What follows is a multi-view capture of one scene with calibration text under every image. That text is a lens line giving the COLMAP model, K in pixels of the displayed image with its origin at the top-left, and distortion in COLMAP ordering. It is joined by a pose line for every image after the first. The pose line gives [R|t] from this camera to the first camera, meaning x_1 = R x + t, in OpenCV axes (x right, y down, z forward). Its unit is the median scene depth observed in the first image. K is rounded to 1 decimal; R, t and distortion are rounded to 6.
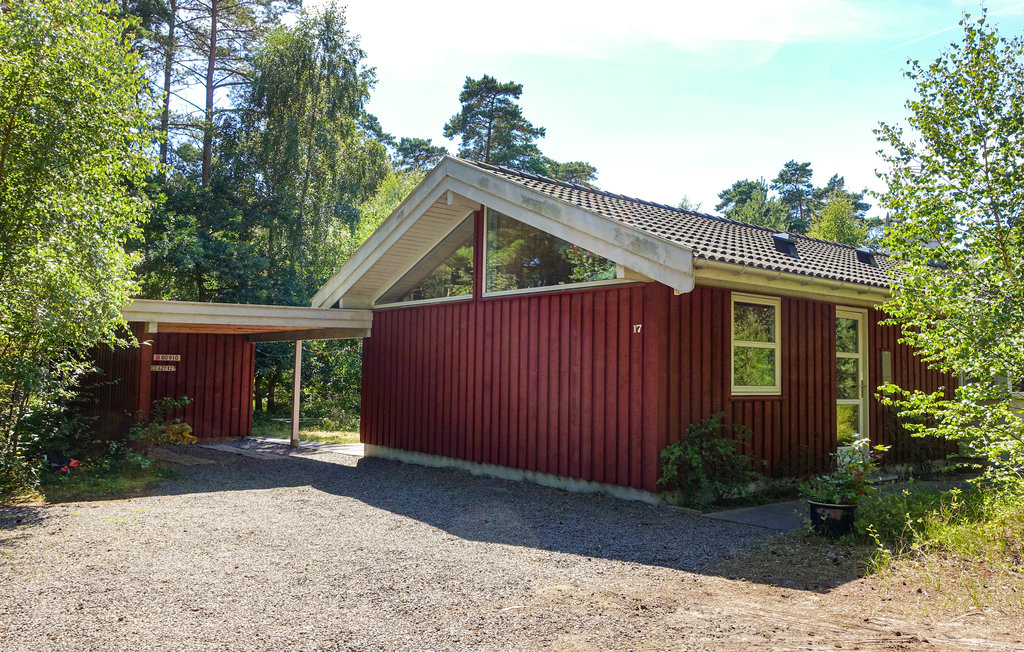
lens RADIAL K [[788.9, 0, 514.4], [0, 788.9, 327.6], [0, 0, 1]] dist [0.003414, -0.011544]
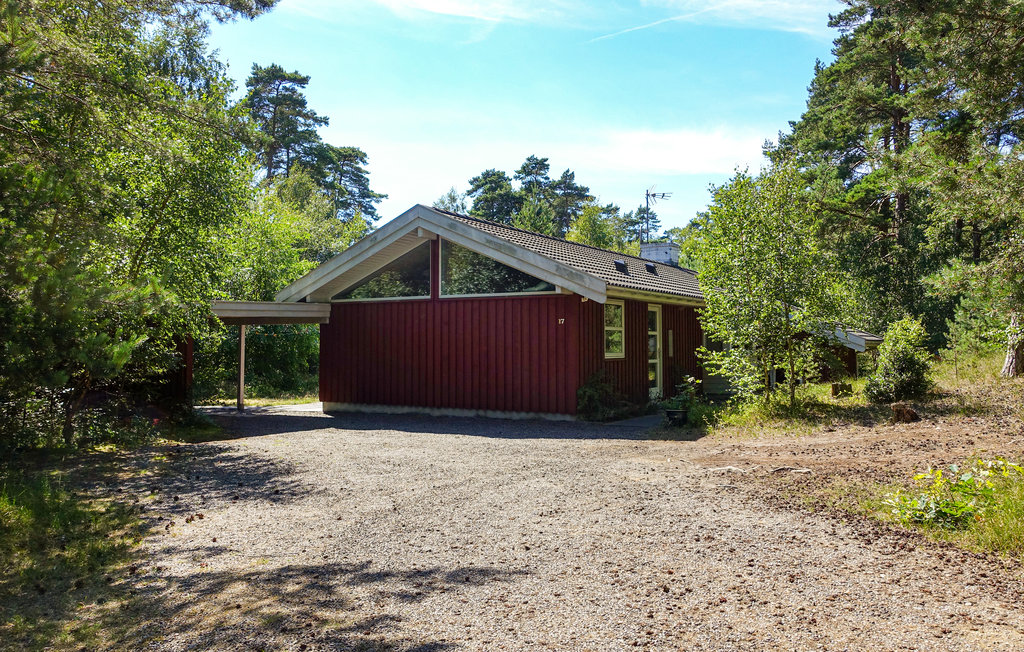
lens RADIAL K [[788.9, 0, 511.9], [0, 788.9, 325.2], [0, 0, 1]] dist [0.003414, -0.011544]
pose [[0.940570, -0.012489, 0.339370, -0.096966], [0.000115, 0.999335, 0.036458, -0.009632], [-0.339599, -0.034252, 0.939946, -0.106432]]
